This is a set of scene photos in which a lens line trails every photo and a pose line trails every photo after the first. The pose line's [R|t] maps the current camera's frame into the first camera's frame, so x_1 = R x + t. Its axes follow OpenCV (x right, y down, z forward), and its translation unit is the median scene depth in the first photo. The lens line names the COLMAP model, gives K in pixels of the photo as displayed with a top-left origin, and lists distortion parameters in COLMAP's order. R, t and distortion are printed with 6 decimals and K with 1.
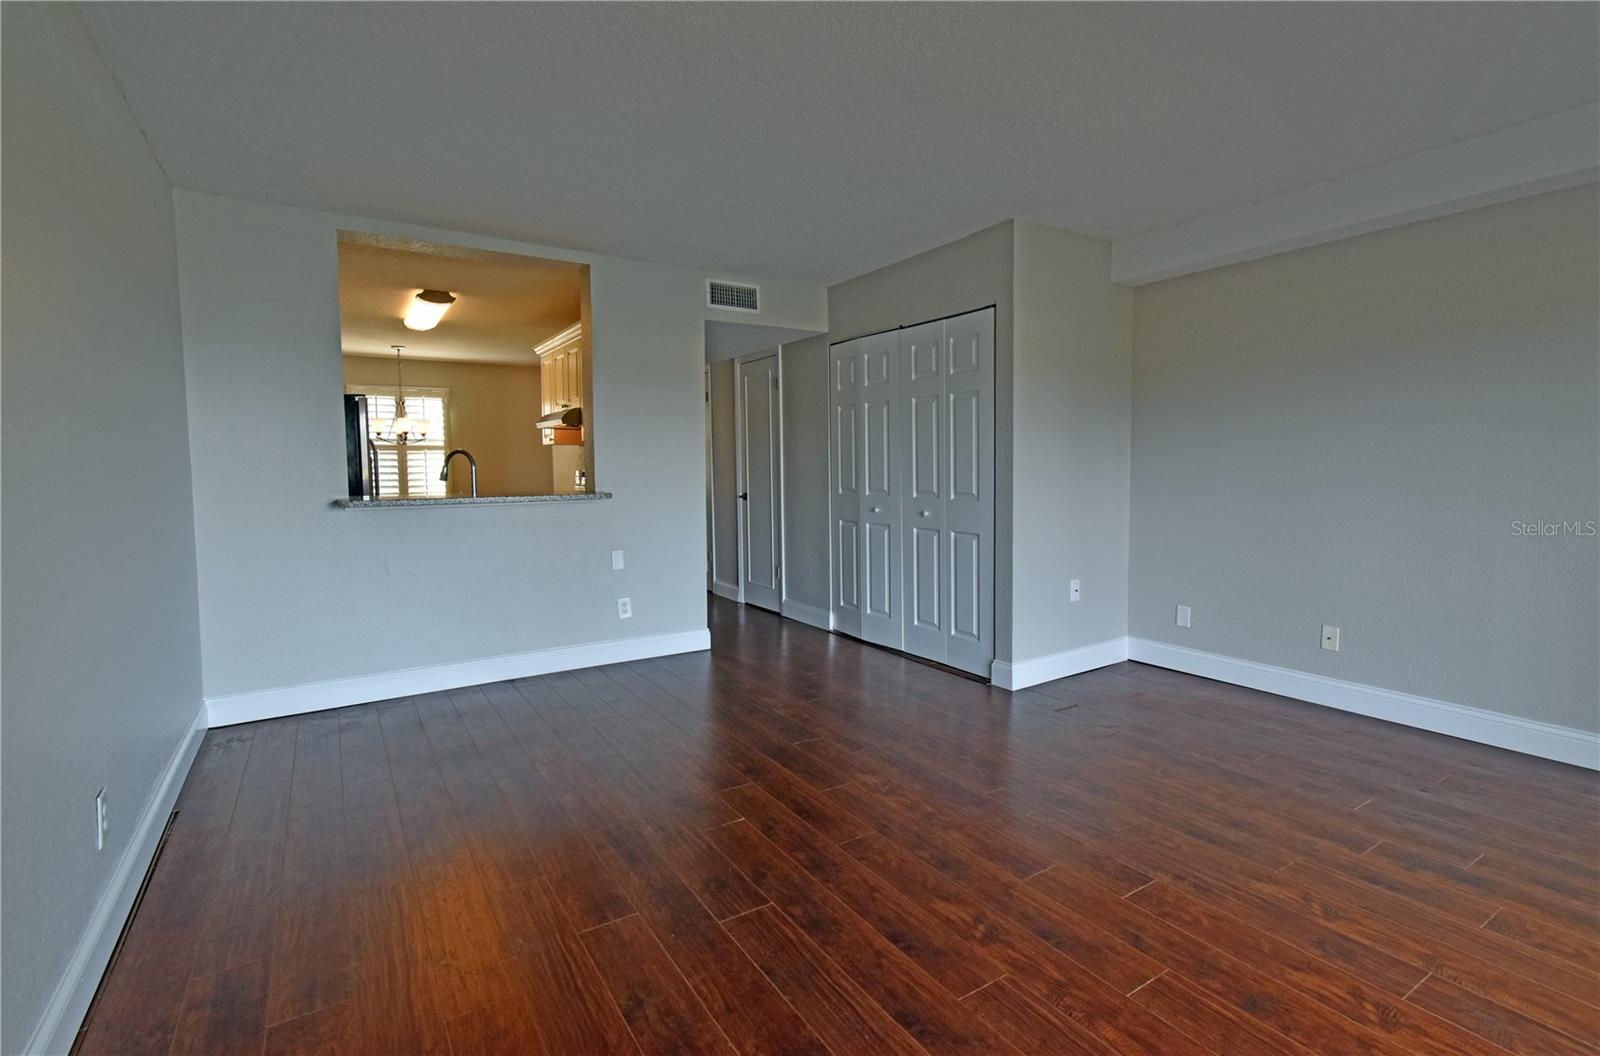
lens RADIAL K [[737.2, 0, 795.1], [0, 737.2, 509.6], [0, 0, 1]] dist [0.008829, 0.000041]
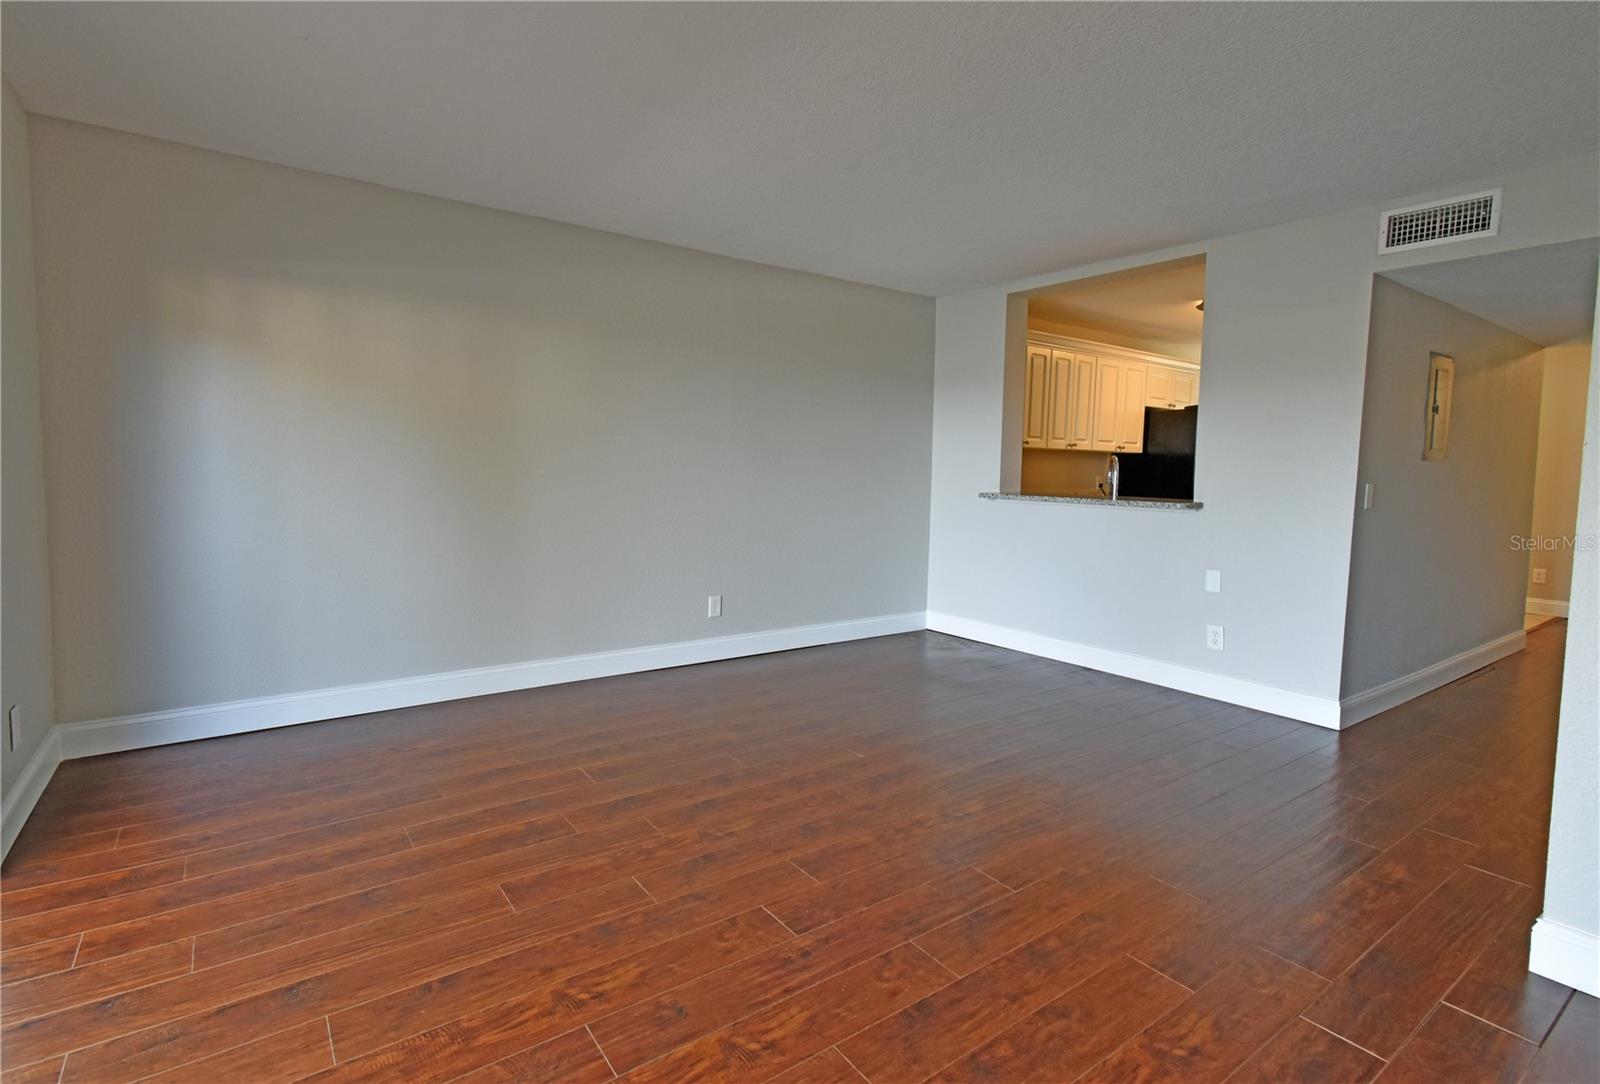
lens RADIAL K [[771.5, 0, 763.7], [0, 771.5, 515.4], [0, 0, 1]] dist [0.031777, -0.012583]
pose [[0.046277, 0.074705, -0.996131, 0.629777], [-0.082516, 0.994078, 0.070718, -0.029655], [0.995515, 0.078924, 0.052167, 0.397710]]
